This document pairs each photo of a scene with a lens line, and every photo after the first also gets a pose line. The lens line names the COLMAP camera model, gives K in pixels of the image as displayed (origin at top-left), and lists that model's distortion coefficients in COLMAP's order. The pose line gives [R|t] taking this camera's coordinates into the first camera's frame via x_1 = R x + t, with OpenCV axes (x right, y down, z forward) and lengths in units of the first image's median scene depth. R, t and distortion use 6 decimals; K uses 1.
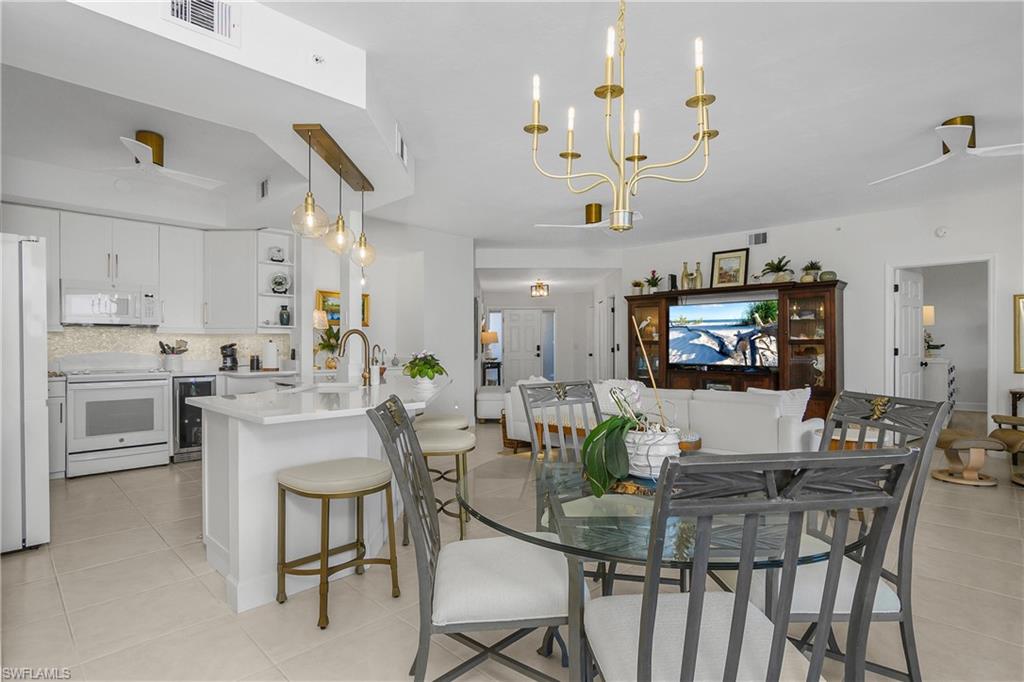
lens RADIAL K [[521.4, 0, 510.3], [0, 521.4, 342.8], [0, 0, 1]] dist [-0.002116, 0.000887]
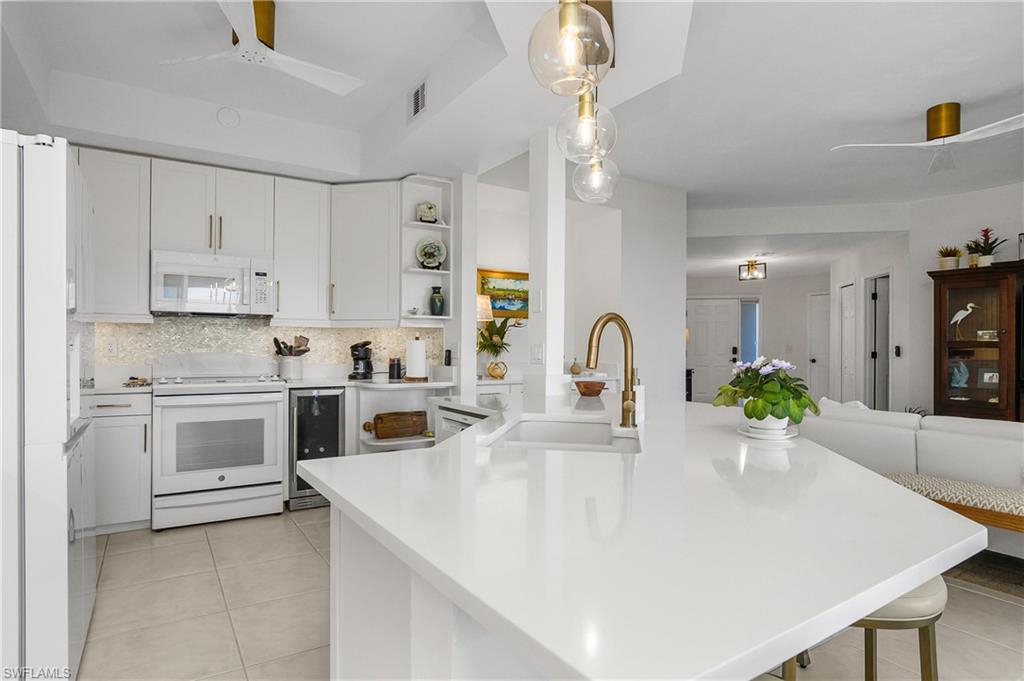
lens RADIAL K [[562.7, 0, 514.3], [0, 562.7, 338.8], [0, 0, 1]] dist [-0.000338, 0.000474]
pose [[0.978151, 0.005378, -0.207825, -0.179098], [-0.006987, 0.999951, -0.007007, 0.001791], [0.207777, 0.008306, 0.978141, 0.296261]]
